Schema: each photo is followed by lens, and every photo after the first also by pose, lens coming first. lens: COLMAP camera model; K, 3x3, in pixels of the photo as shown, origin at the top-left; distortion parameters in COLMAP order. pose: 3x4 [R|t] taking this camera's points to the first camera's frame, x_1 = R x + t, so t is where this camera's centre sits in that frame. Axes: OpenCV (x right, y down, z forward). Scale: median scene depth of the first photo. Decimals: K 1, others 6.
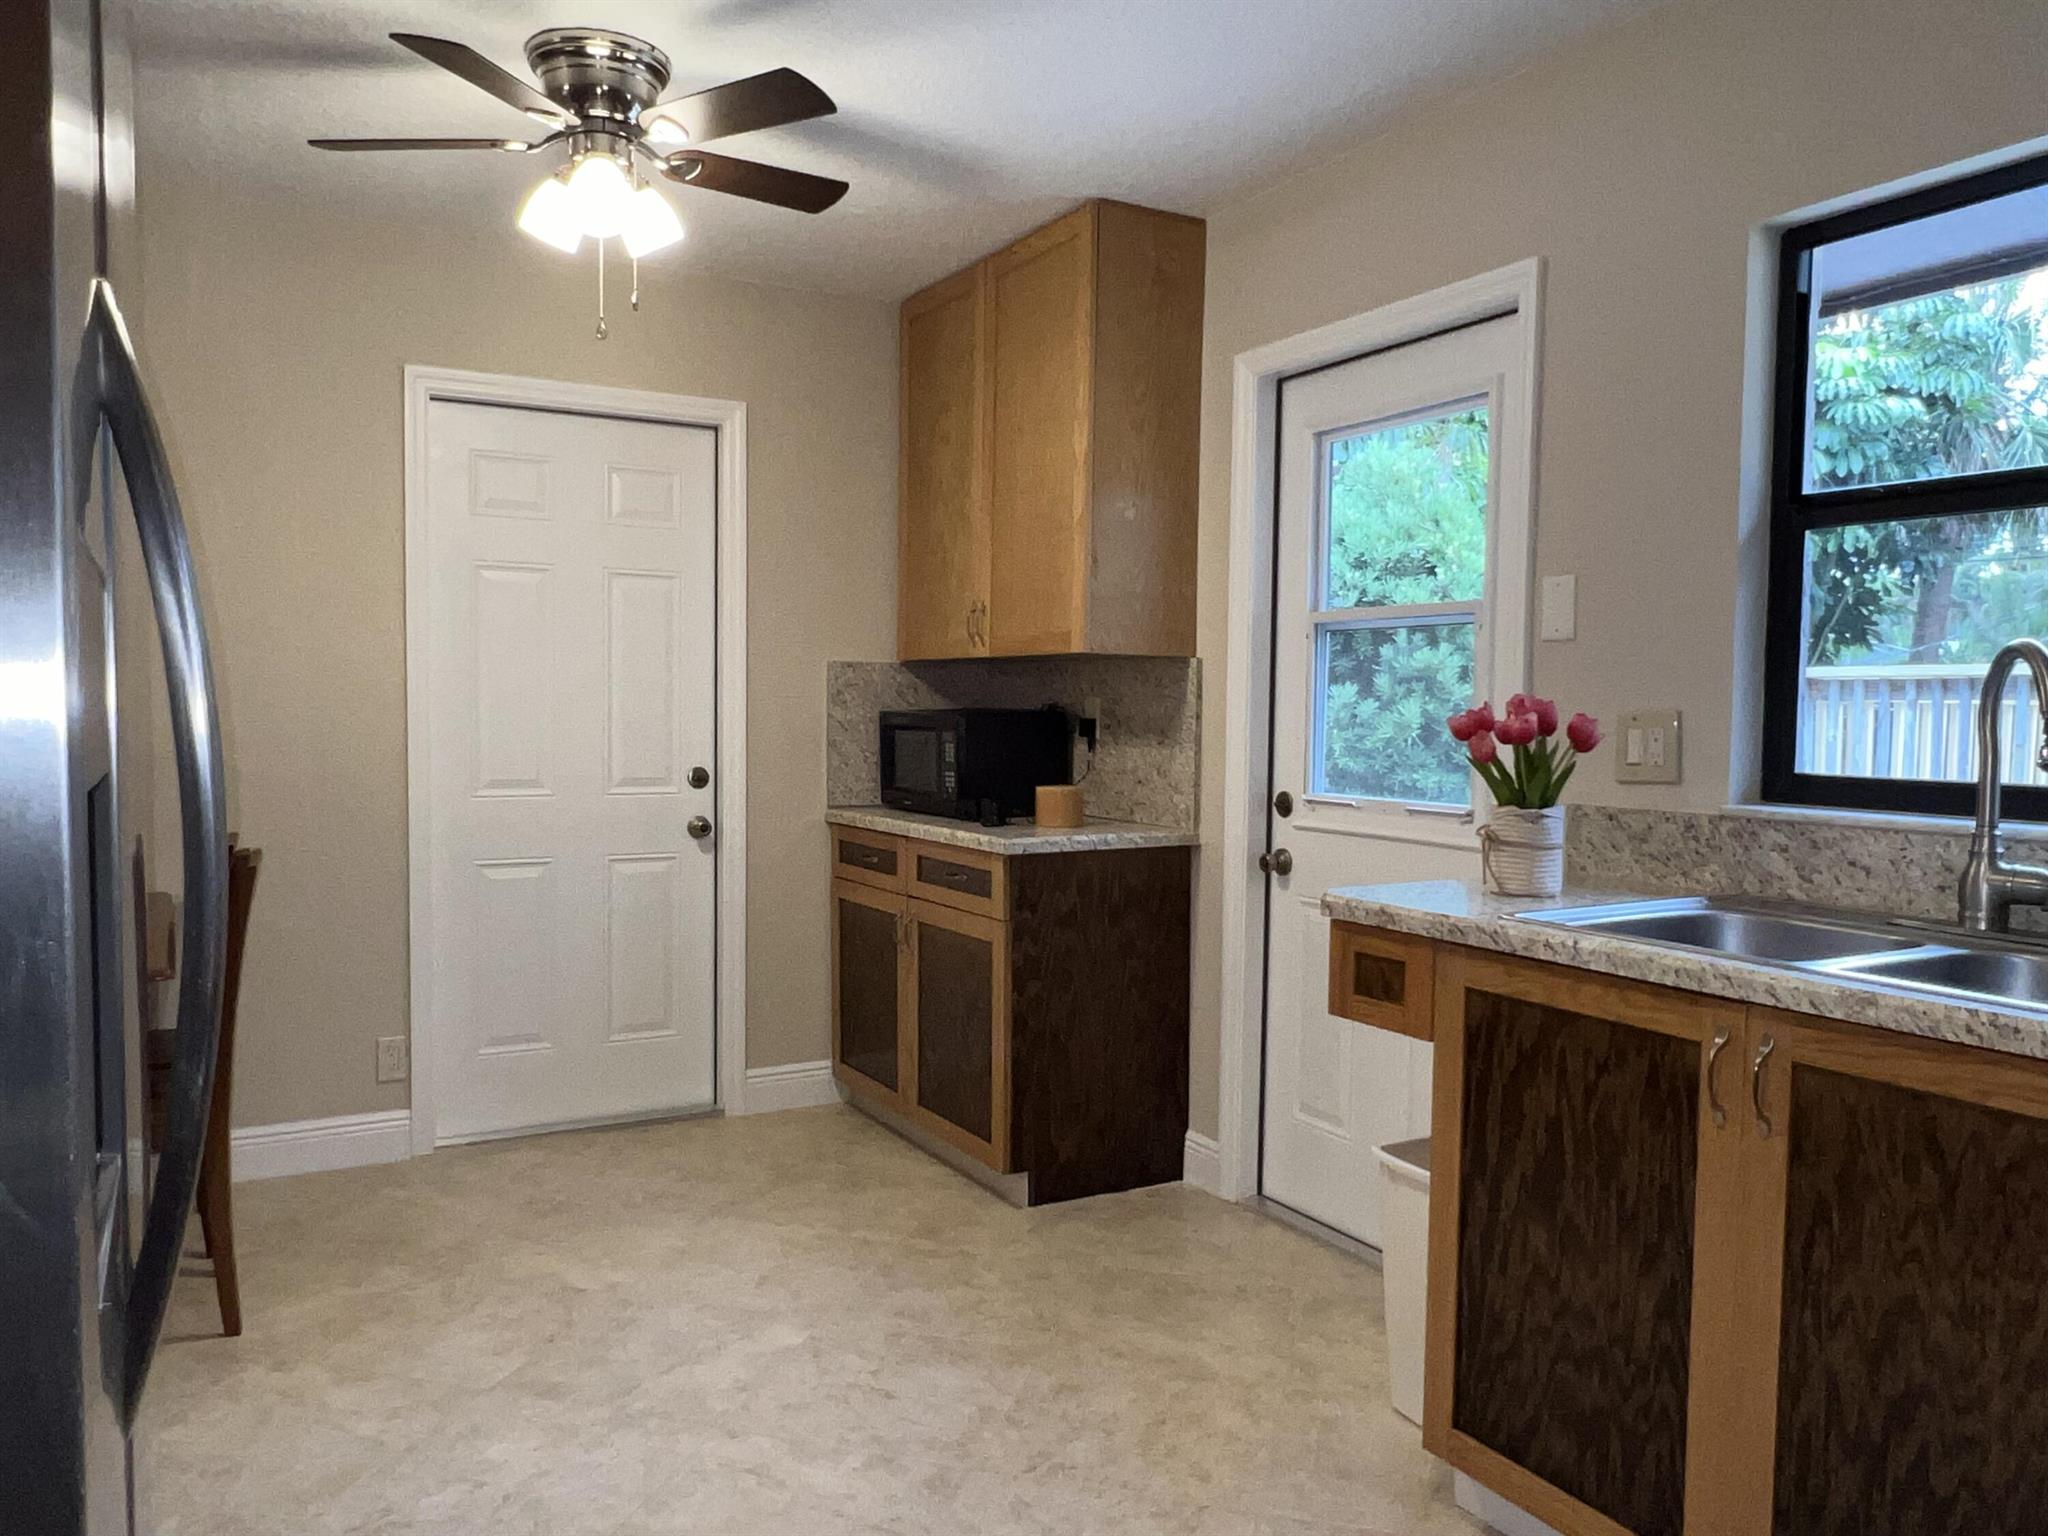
lens RADIAL K [[1461.7, 0, 1011.0], [0, 1461.7, 785.7], [0, 0, 1]] dist [-0.001385, -0.004606]
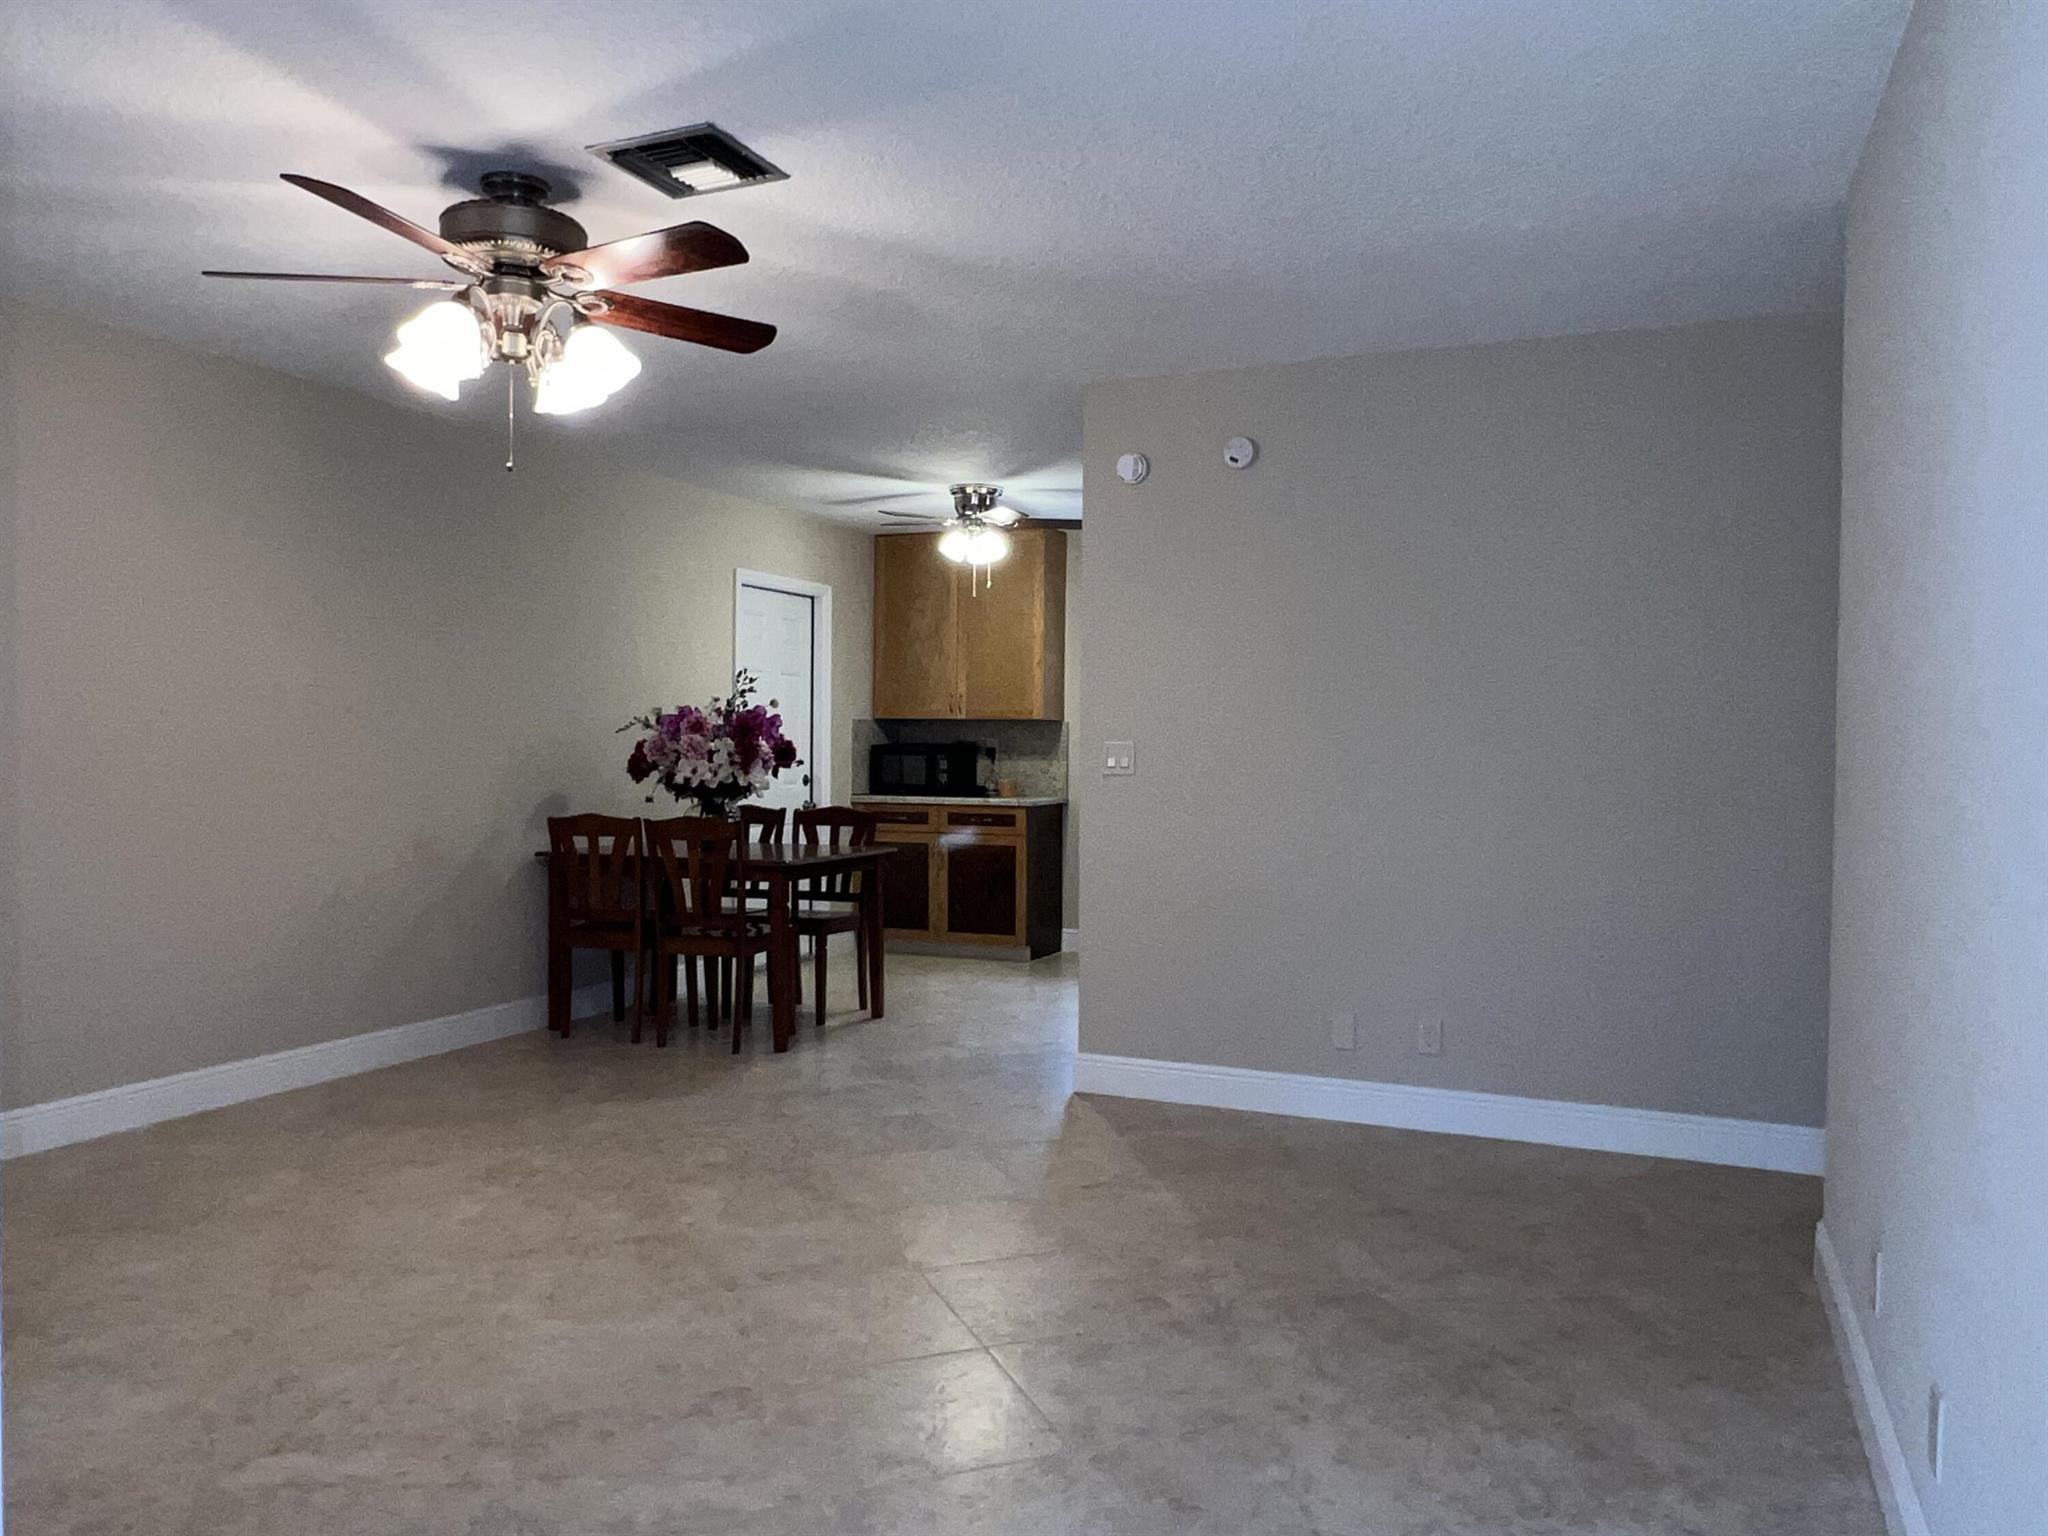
lens RADIAL K [[1461.7, 0, 1011.0], [0, 1461.7, 785.7], [0, 0, 1]] dist [-0.001385, -0.004606]
pose [[0.795945, -0.018928, 0.605072, -1.244735], [0.031025, 0.999473, -0.009546, 0.030597], [-0.604573, 0.026370, 0.796113, -0.727751]]
